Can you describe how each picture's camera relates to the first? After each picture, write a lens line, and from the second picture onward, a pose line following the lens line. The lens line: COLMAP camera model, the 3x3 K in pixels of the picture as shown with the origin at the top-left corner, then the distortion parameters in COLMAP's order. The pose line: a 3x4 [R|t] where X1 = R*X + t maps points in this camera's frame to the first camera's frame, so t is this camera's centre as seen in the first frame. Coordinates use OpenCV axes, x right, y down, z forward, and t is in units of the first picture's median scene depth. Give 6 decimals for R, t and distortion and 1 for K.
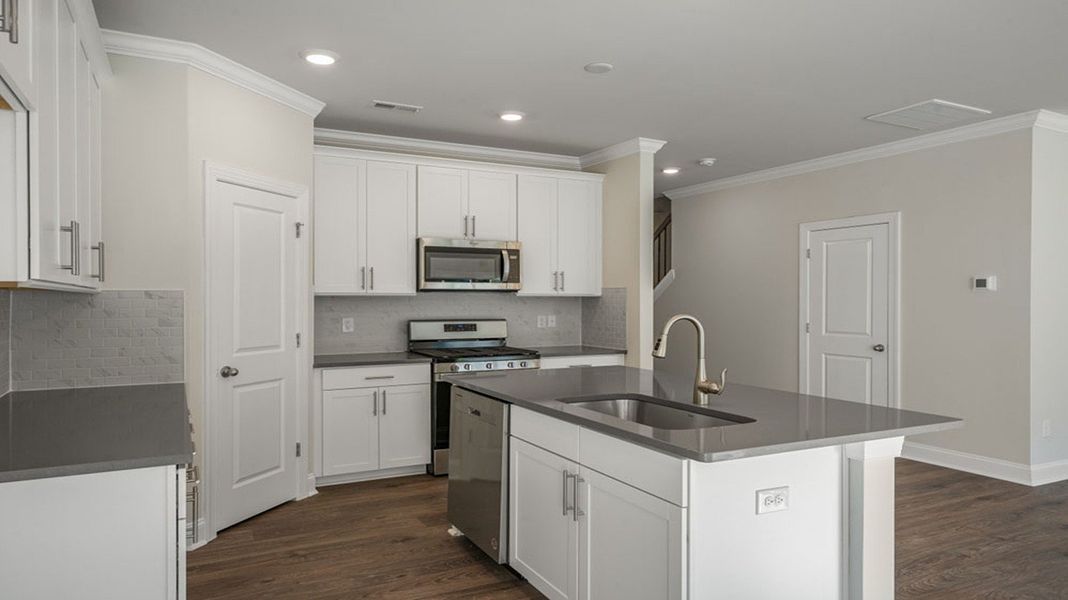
lens RADIAL K [[695.2, 0, 554.9], [0, 695.2, 297.3], [0, 0, 1]] dist [0.007083, 0.002875]
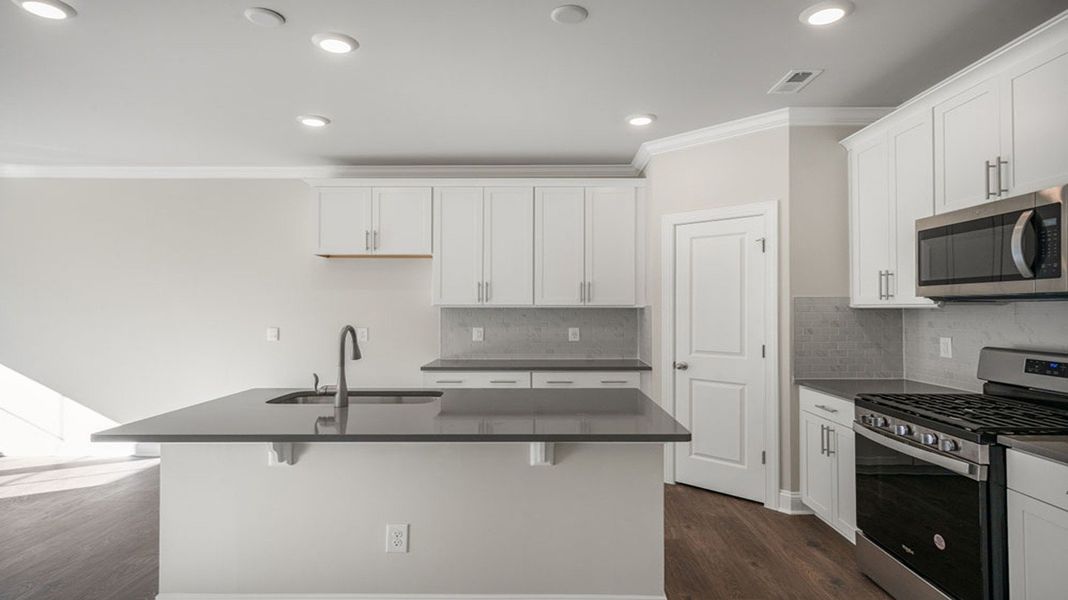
lens RADIAL K [[575.9, 0, 534.0], [0, 575.9, 300.0], [0, 0, 1]] dist [0.004785, 0.000959]
pose [[-0.481919, -0.014786, -0.876091, 0.444177], [0.001432, 0.999843, -0.017662, -0.000287], [0.876215, -0.009766, -0.481822, 0.900770]]
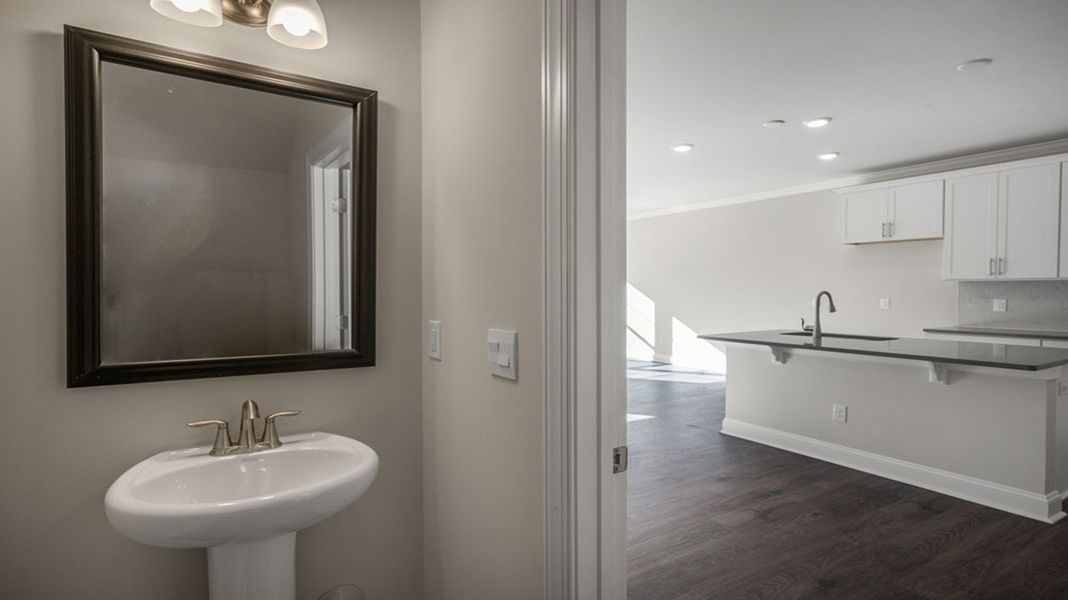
lens RADIAL K [[521.2, 0, 537.7], [0, 521.2, 299.7], [0, 0, 1]] dist [0.002283, 0.000259]
pose [[-0.998268, -0.000161, -0.058828, 0.542838], [-0.001261, 0.999825, 0.018665, 0.012217], [0.058815, 0.018707, -0.998094, 1.253662]]
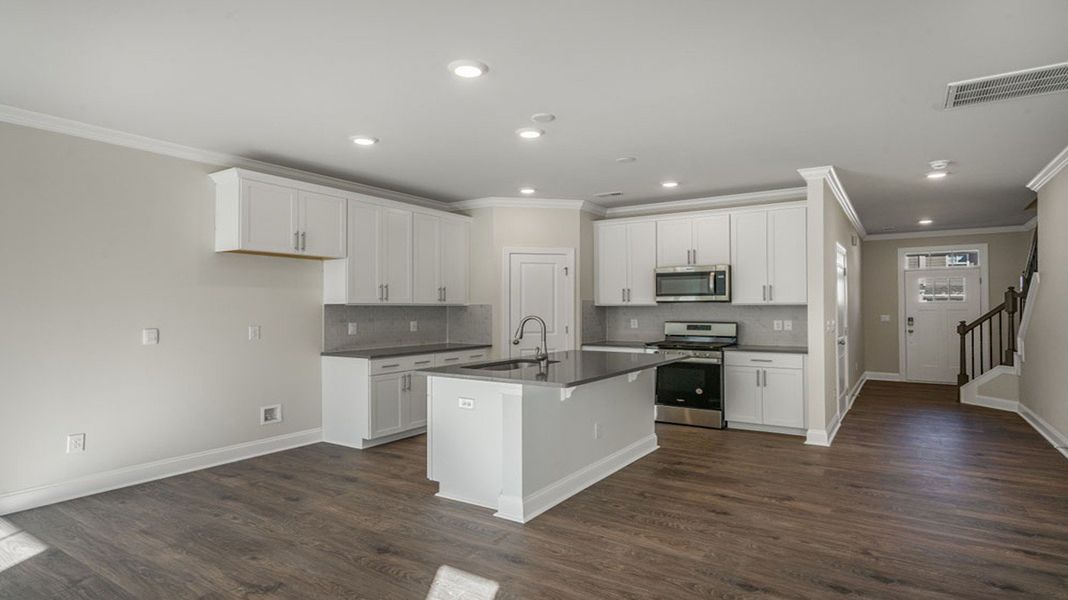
lens RADIAL K [[570.1, 0, 513.9], [0, 570.1, 300.5], [0, 0, 1]] dist [0.002090, 0.000878]
pose [[0.452249, -0.014045, -0.891781, 0.763983], [0.005280, 0.999901, -0.013070, 0.001607], [0.891876, 0.001203, 0.452278, 0.136998]]
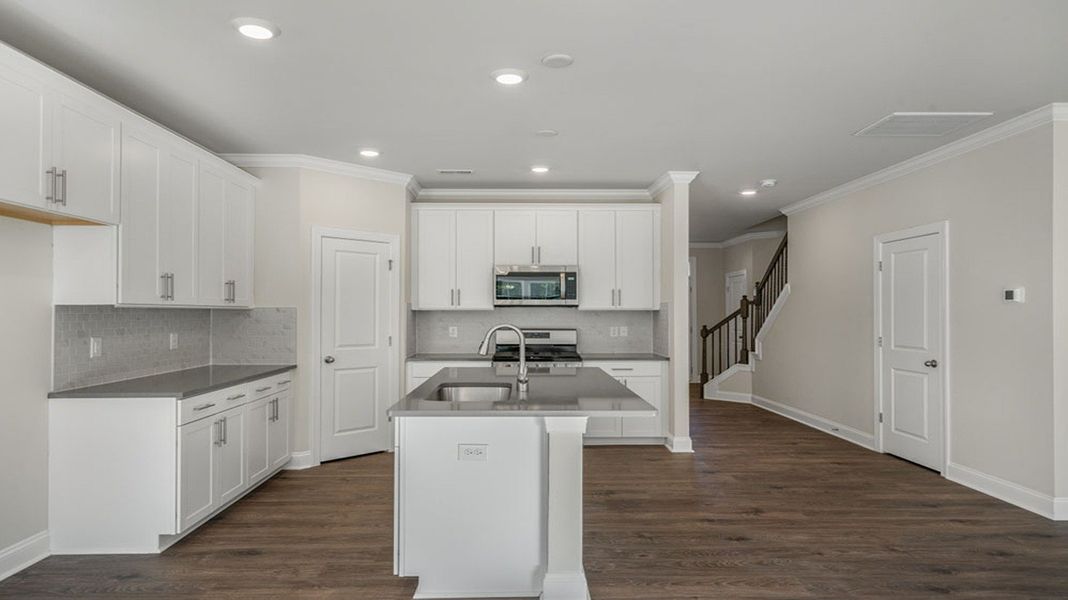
lens RADIAL K [[656.0, 0, 526.6], [0, 656.0, 301.9], [0, 0, 1]] dist [0.003859, 0.002288]
pose [[0.885017, -0.008192, -0.465487, 0.416915], [0.001725, 0.999896, -0.014315, 0.000126], [0.465556, 0.011866, 0.884939, -0.062361]]
